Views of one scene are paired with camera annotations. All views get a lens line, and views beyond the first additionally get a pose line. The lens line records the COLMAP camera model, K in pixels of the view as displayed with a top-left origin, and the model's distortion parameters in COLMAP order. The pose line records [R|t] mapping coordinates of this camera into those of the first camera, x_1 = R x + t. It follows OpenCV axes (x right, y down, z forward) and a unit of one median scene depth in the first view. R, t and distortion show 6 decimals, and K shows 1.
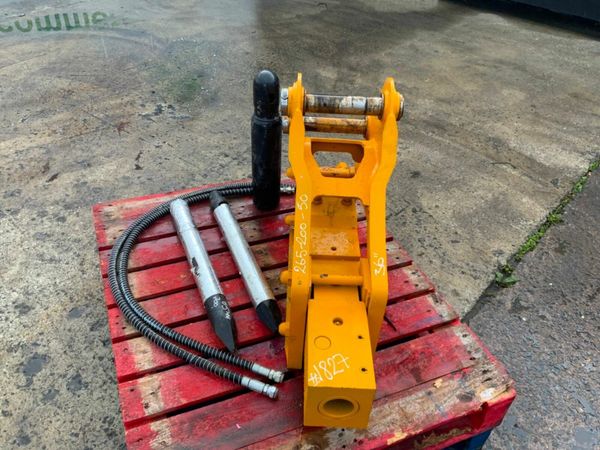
lens RADIAL K [[496.3, 0, 300.0], [0, 496.3, 225.0], [0, 0, 1]] dist [0.109073, -0.229889]
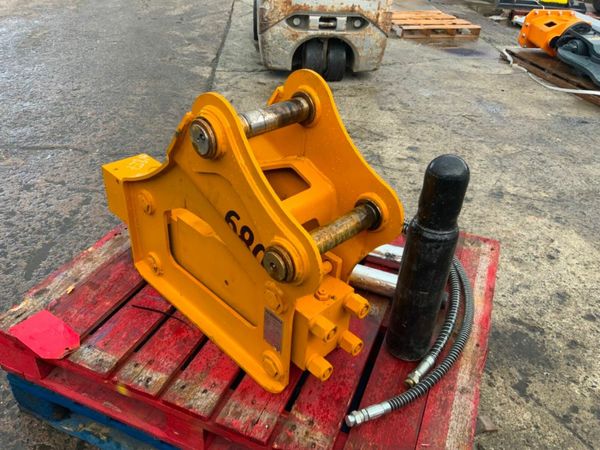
lens RADIAL K [[496.3, 0, 300.0], [0, 496.3, 225.0], [0, 0, 1]] dist [0.109073, -0.229889]
pose [[-0.700030, 0.308908, -0.643843, 0.536131], [-0.516074, 0.404333, 0.755104, -0.711272], [0.493585, 0.860866, -0.123626, 1.177768]]
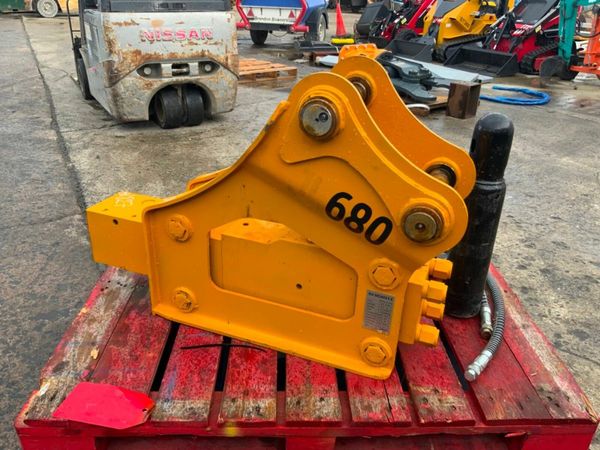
lens RADIAL K [[496.3, 0, 300.0], [0, 496.3, 225.0], [0, 0, 1]] dist [0.109073, -0.229889]
pose [[-0.353371, 0.348348, -0.868206, 0.773205], [-0.625528, 0.602099, 0.496177, -0.433747], [0.695588, 0.718422, 0.005137, 1.022632]]
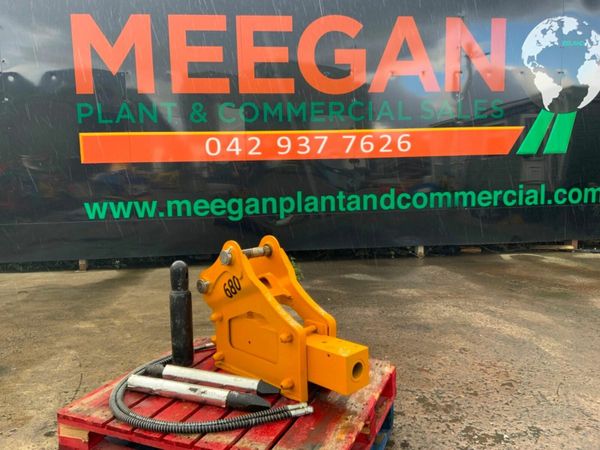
lens RADIAL K [[496.3, 0, 300.0], [0, 496.3, 225.0], [0, 0, 1]] dist [0.109073, -0.229889]
pose [[0.696817, -0.143391, 0.702769, -0.978428], [0.494572, 0.805683, -0.325994, 0.327460], [-0.519465, 0.574729, 0.632331, -0.266641]]
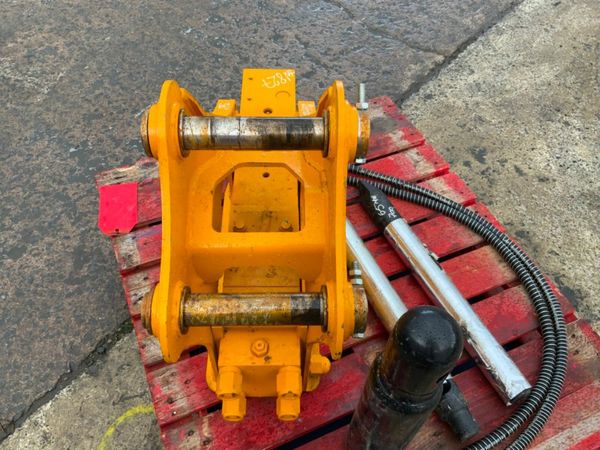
lens RADIAL K [[493.0, 0, 300.0], [0, 493.0, 225.0], [0, 0, 1]] dist [0.056934, -0.096906]
pose [[-0.995967, -0.032019, -0.083817, 0.074282], [-0.083477, -0.011826, 0.996440, -0.739286], [-0.032896, 0.999417, 0.009105, 1.032143]]
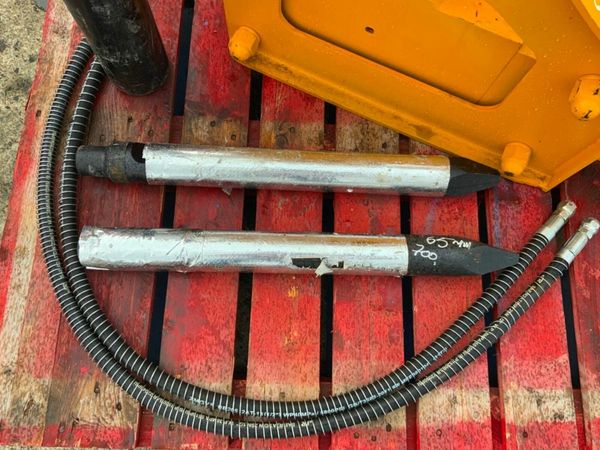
lens RADIAL K [[510.7, 0, 300.0], [0, 510.7, 225.0], [0, 0, 1]] dist [0.042585, -0.097170]
pose [[0.405467, -0.891387, 0.202545, -0.308742], [0.558225, 0.416917, 0.717332, -0.324751], [-0.723866, -0.177789, 0.666641, 0.748646]]
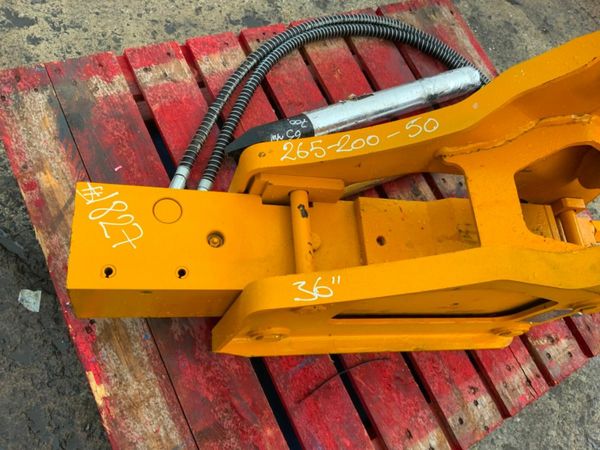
lens RADIAL K [[496.3, 0, 300.0], [0, 496.3, 225.0], [0, 0, 1]] dist [0.109073, -0.229889]
pose [[0.103705, 0.899778, -0.423846, 0.261768], [-0.827612, 0.314416, 0.464974, -0.130693], [0.551637, 0.302560, 0.777273, 0.505294]]
